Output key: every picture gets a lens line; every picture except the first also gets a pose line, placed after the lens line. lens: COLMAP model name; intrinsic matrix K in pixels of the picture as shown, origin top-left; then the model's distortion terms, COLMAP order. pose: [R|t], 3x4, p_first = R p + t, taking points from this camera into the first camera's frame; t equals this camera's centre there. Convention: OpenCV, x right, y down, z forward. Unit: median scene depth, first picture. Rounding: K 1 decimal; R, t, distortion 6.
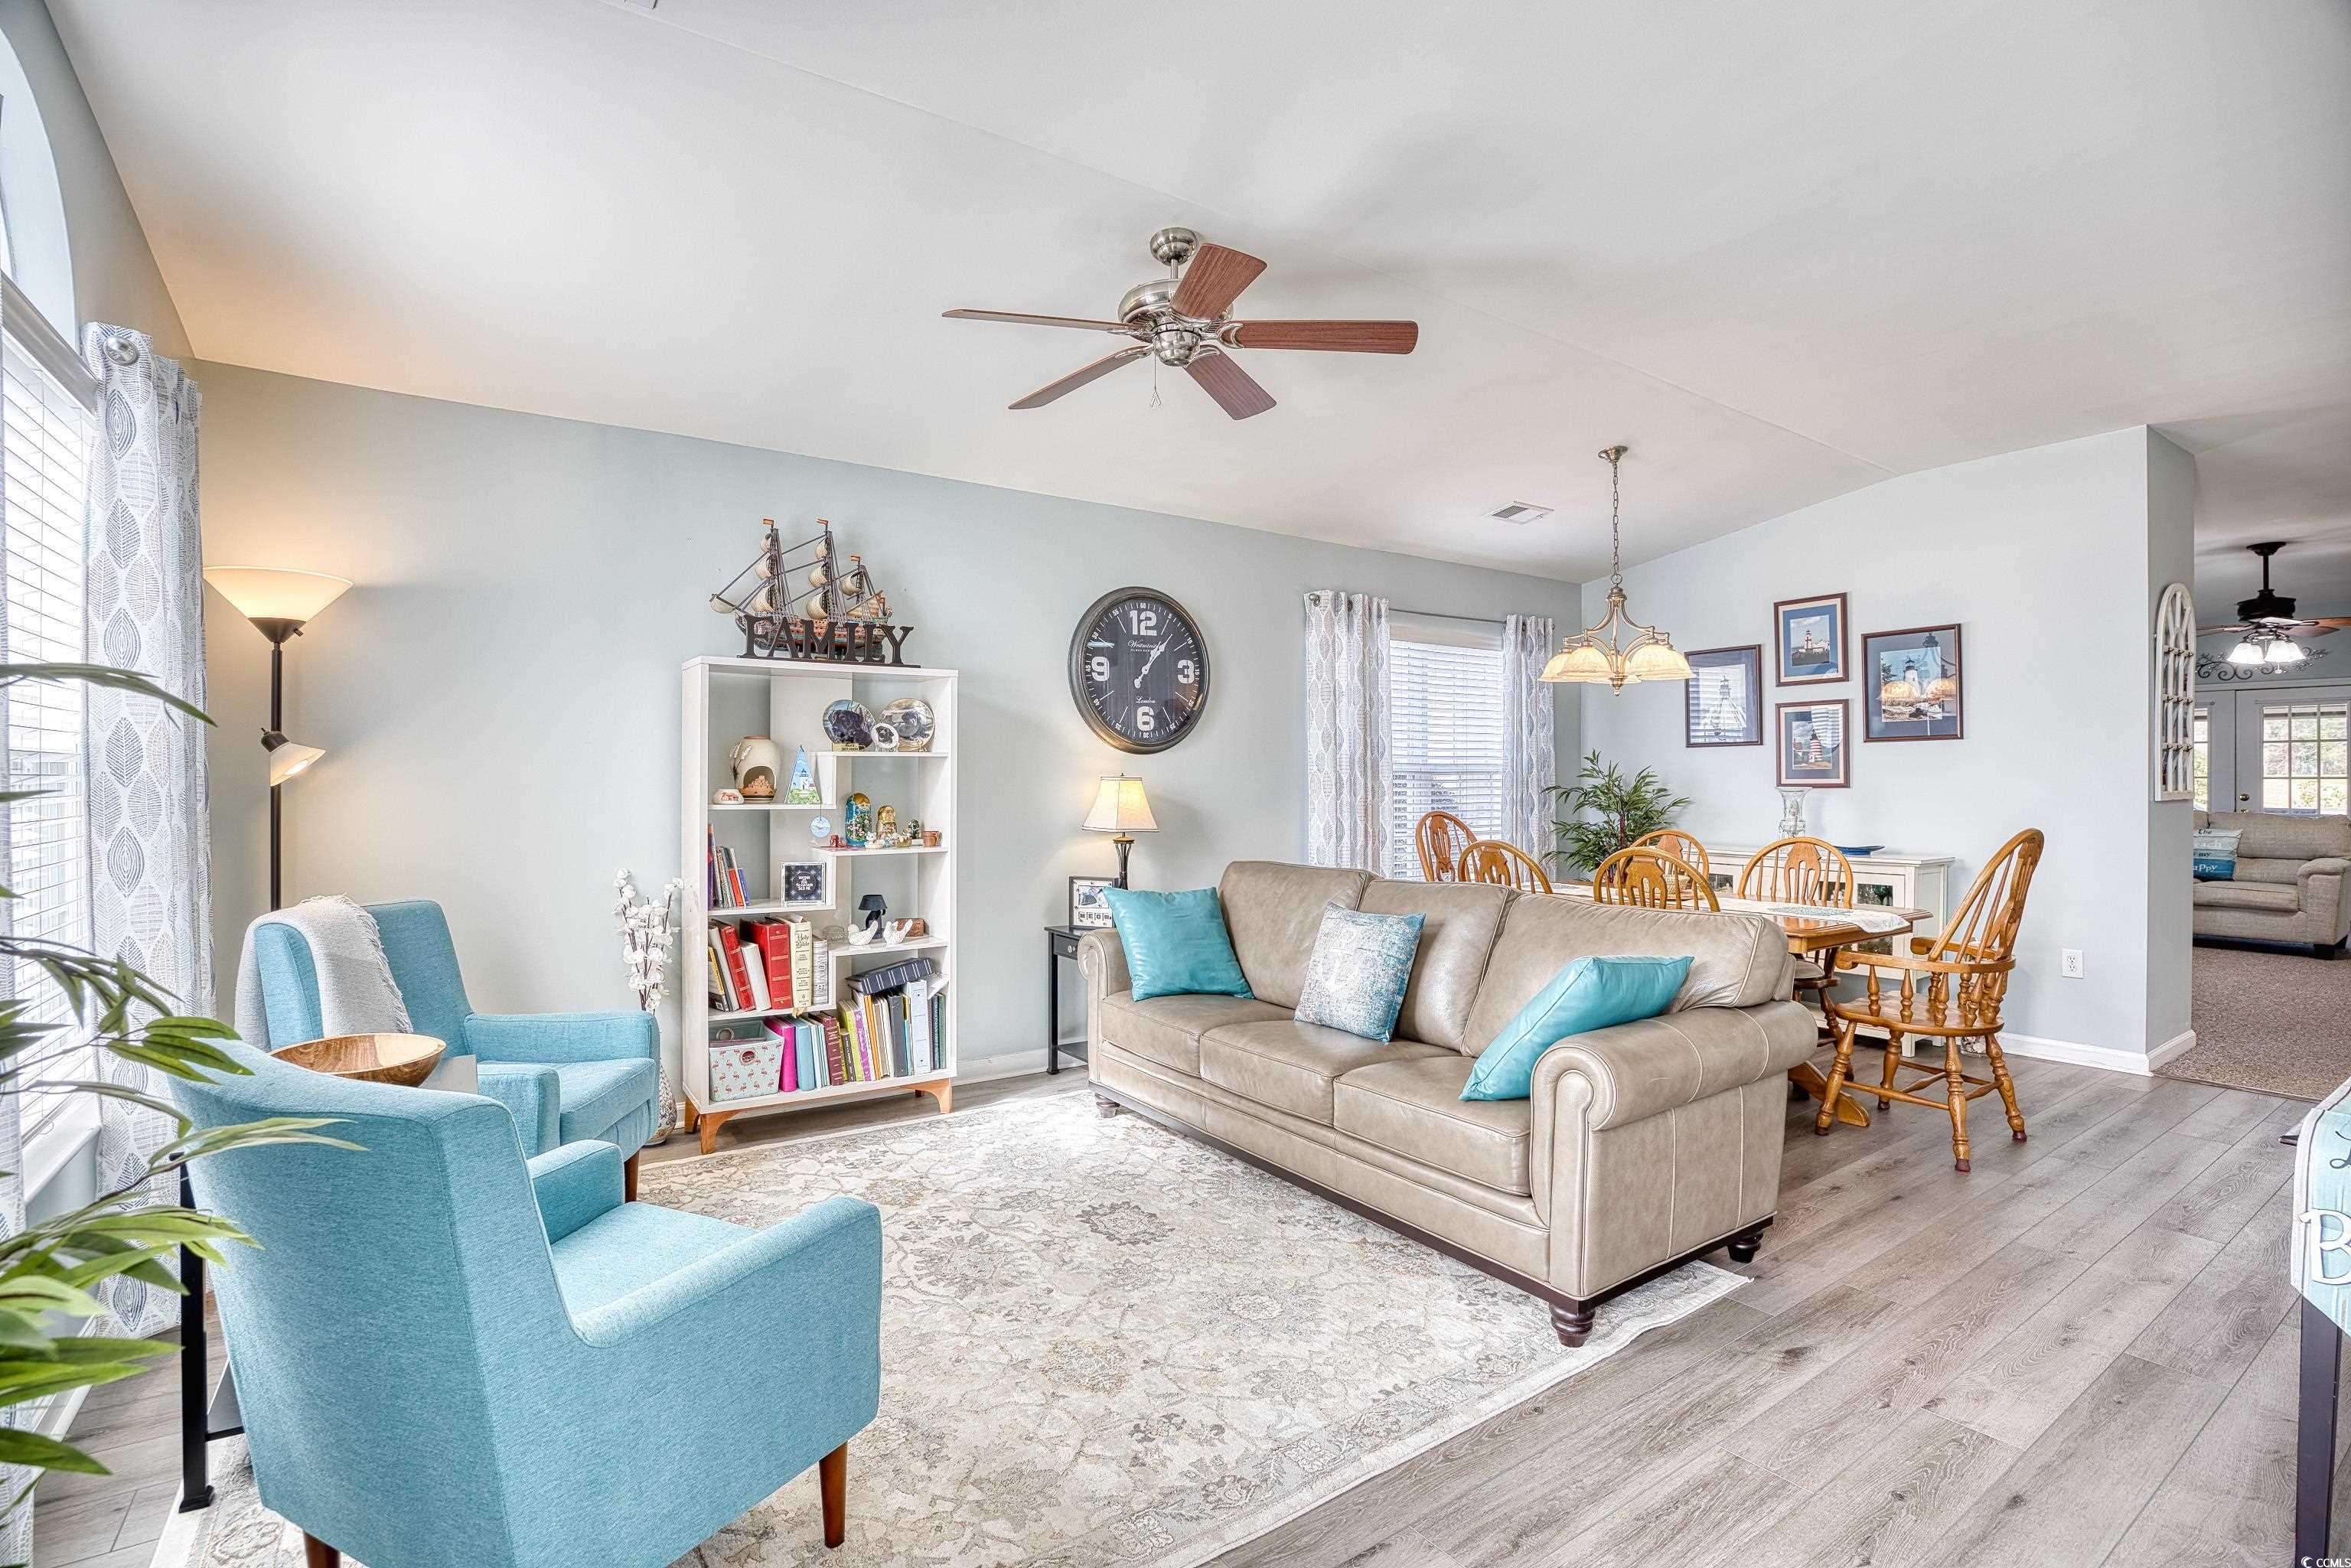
lens RADIAL K [[1100.9, 0, 1178.4], [0, 1100.9, 785.8], [0, 0, 1]] dist [-0.046152, 0.002890]
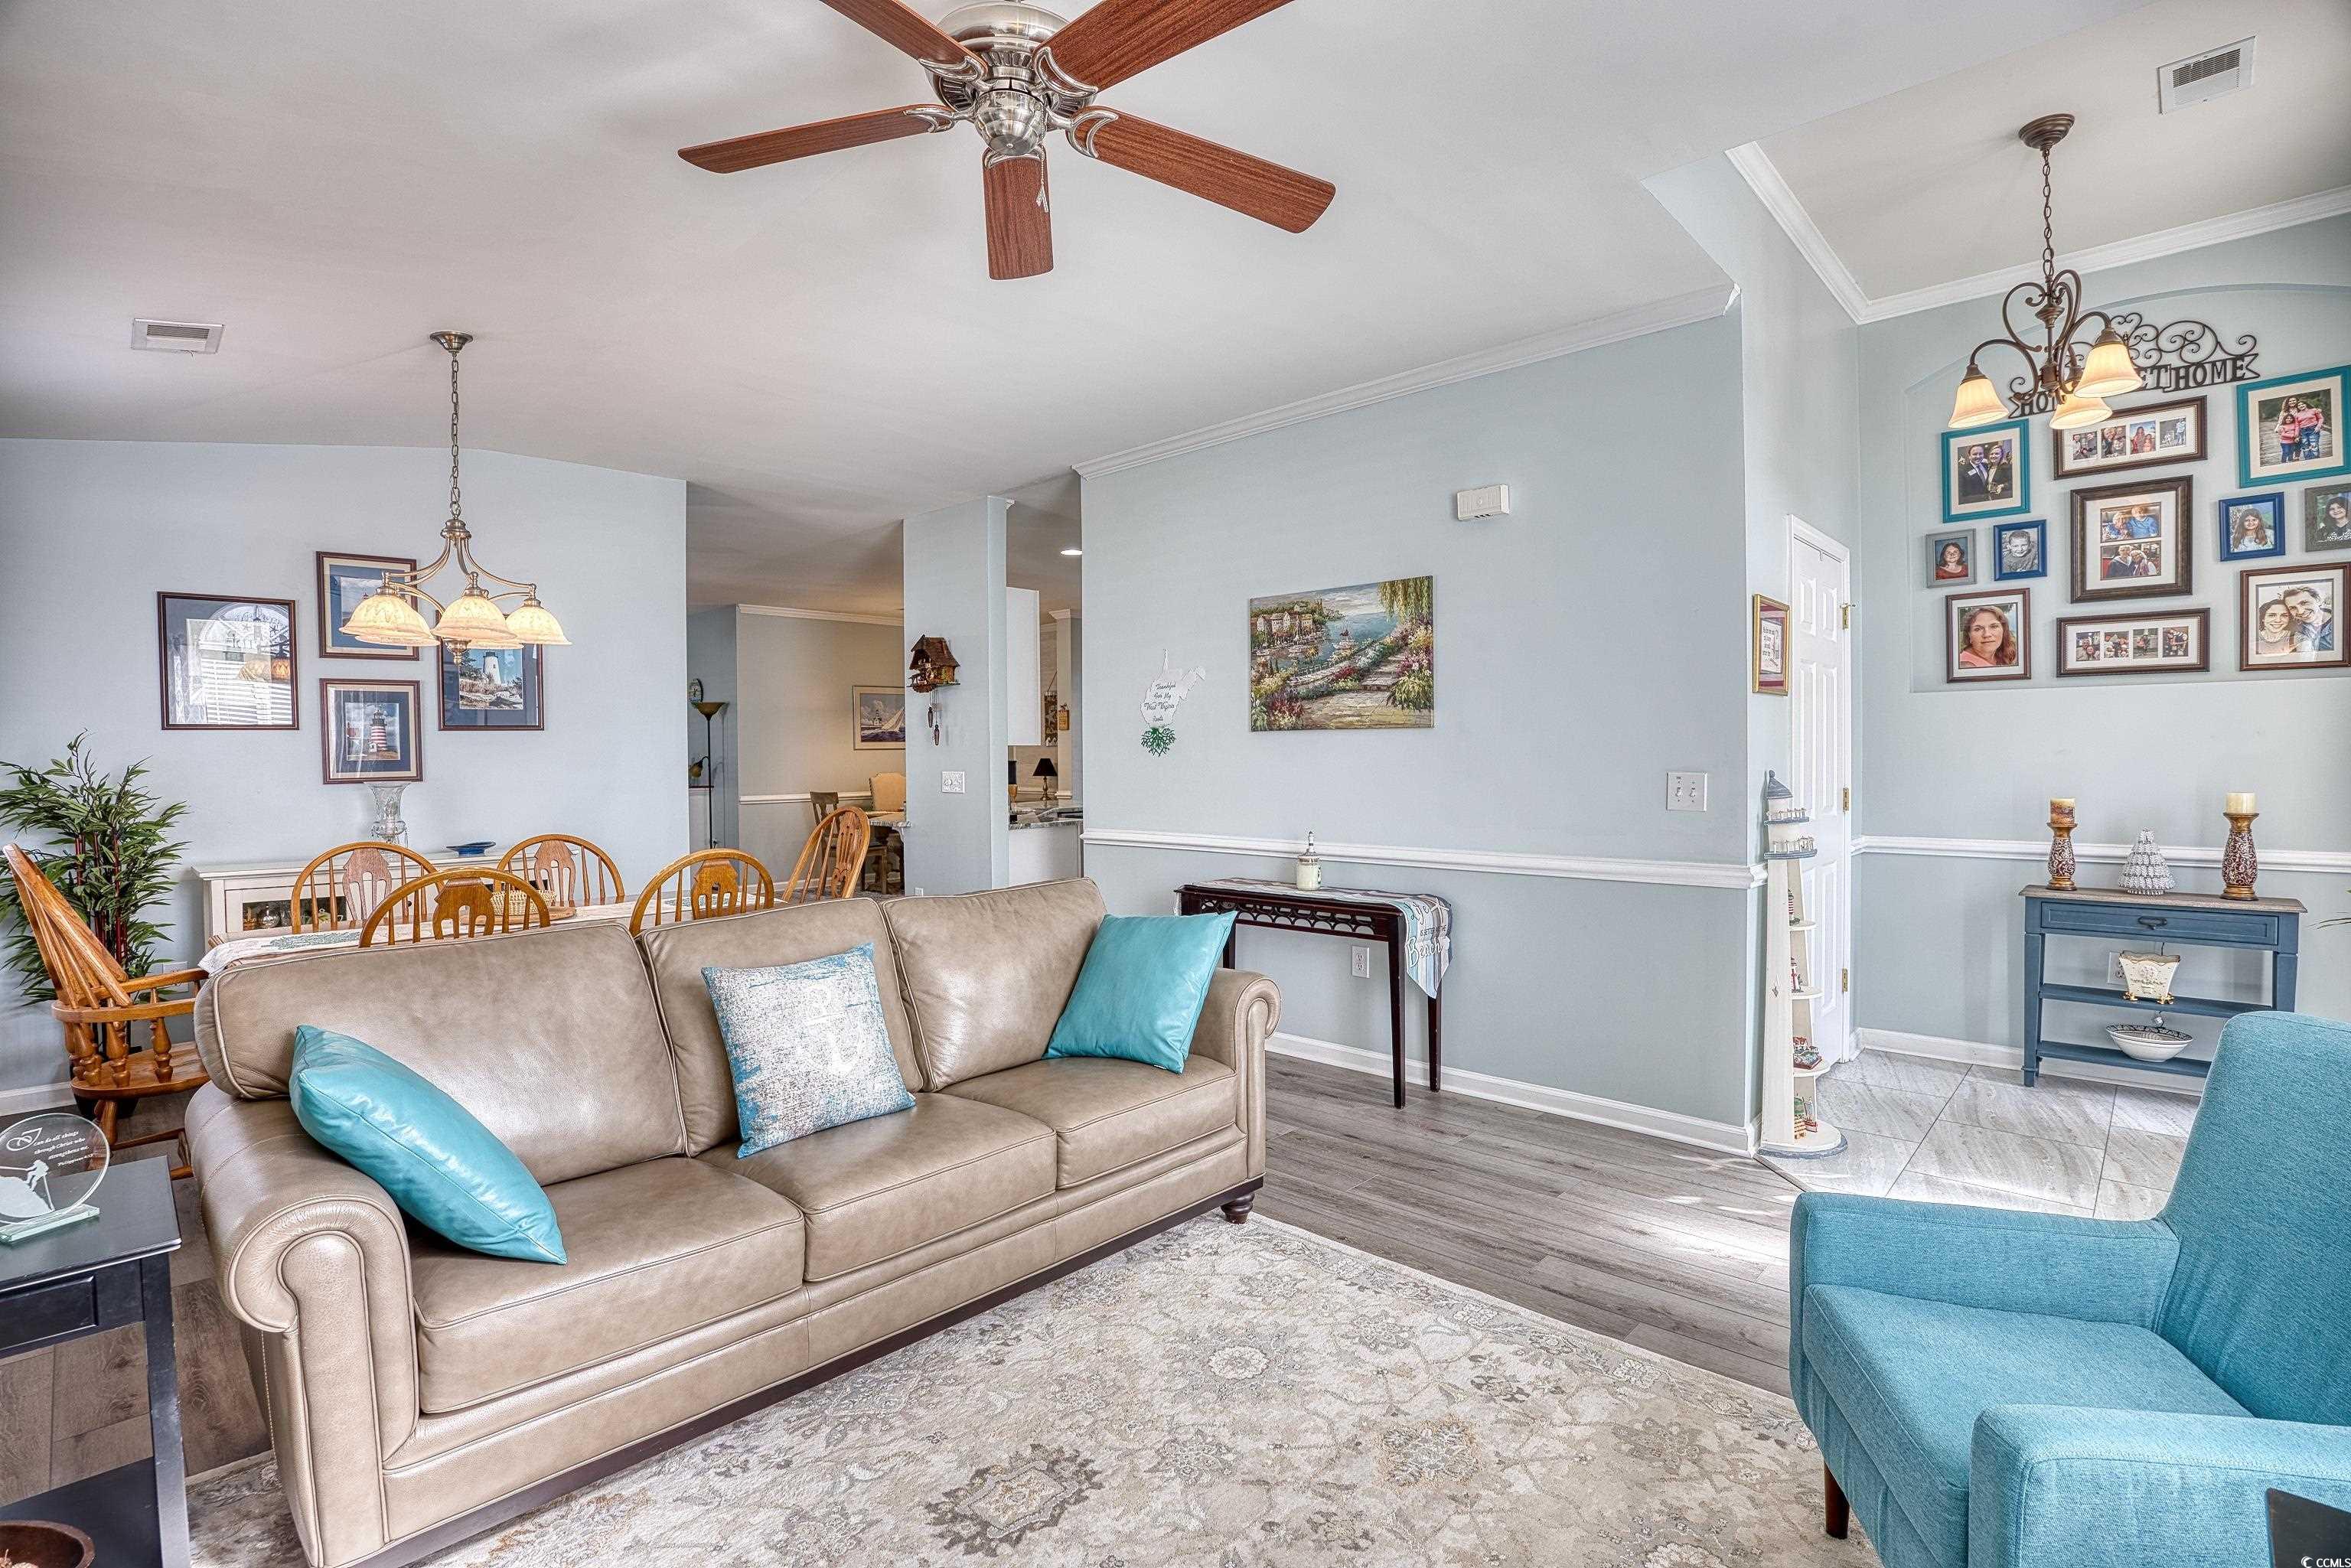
lens RADIAL K [[1100.9, 0, 1181.9], [0, 1100.9, 778.5], [0, 0, 1]] dist [-0.046152, 0.002890]
pose [[-0.213958, -0.019256, 0.976653, -0.188768], [0.014344, 0.999636, 0.022852, -0.005922], [-0.976738, 0.018898, -0.213604, 0.294510]]
